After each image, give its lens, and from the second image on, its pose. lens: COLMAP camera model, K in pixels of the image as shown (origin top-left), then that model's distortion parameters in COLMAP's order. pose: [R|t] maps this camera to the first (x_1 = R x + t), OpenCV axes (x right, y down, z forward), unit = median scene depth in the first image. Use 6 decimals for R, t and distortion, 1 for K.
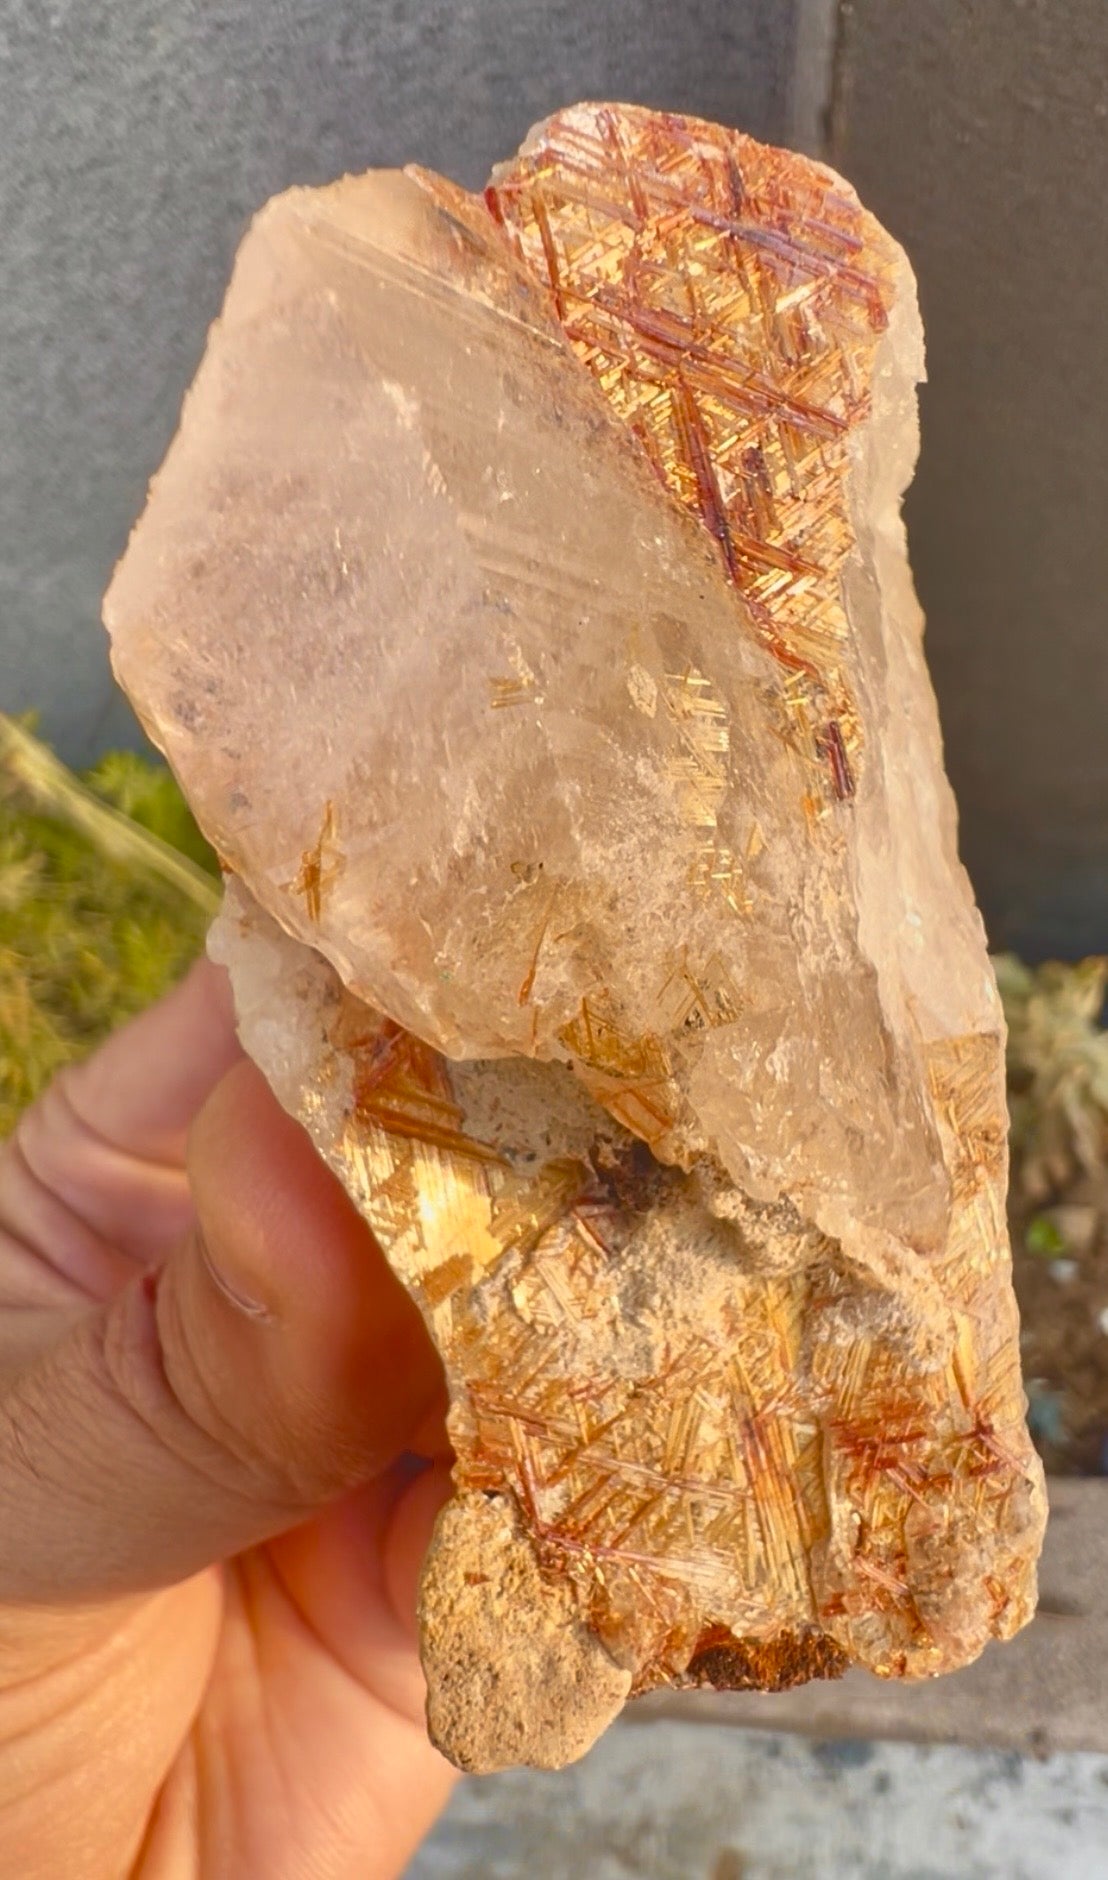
lens RADIAL K [[1118.8, 0, 582.6], [0, 1118.8, 998.7], [0, 0, 1]] dist [-0.001710, -0.000218]
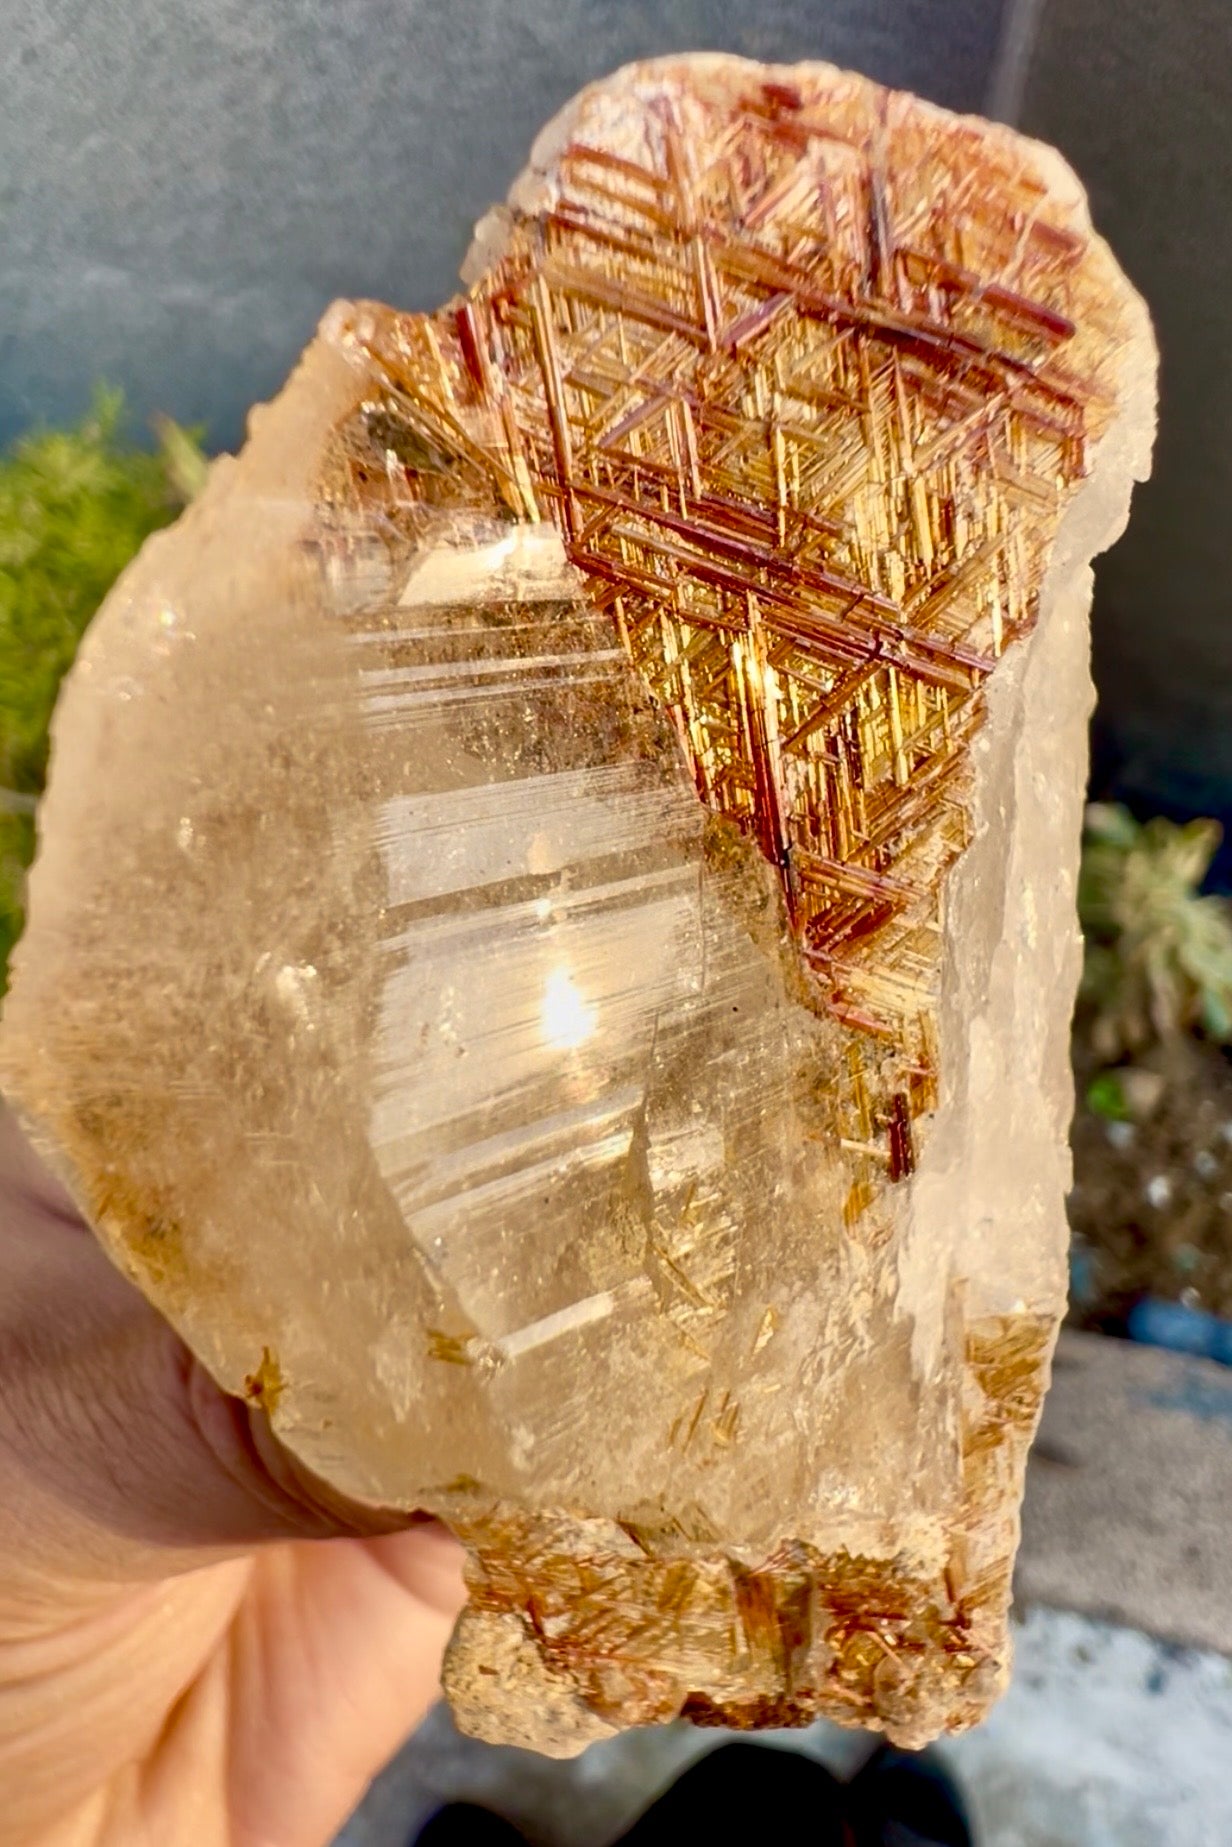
lens RADIAL K [[1129.7, 0, 611.4], [0, 1129.7, 856.3], [0, 0, 1]] dist [-0.009146, -0.001334]
pose [[0.992643, 0.069685, -0.099017, 0.084072], [-0.021478, 0.906152, 0.422407, -0.713995], [0.119160, -0.417172, 0.900982, 0.307678]]
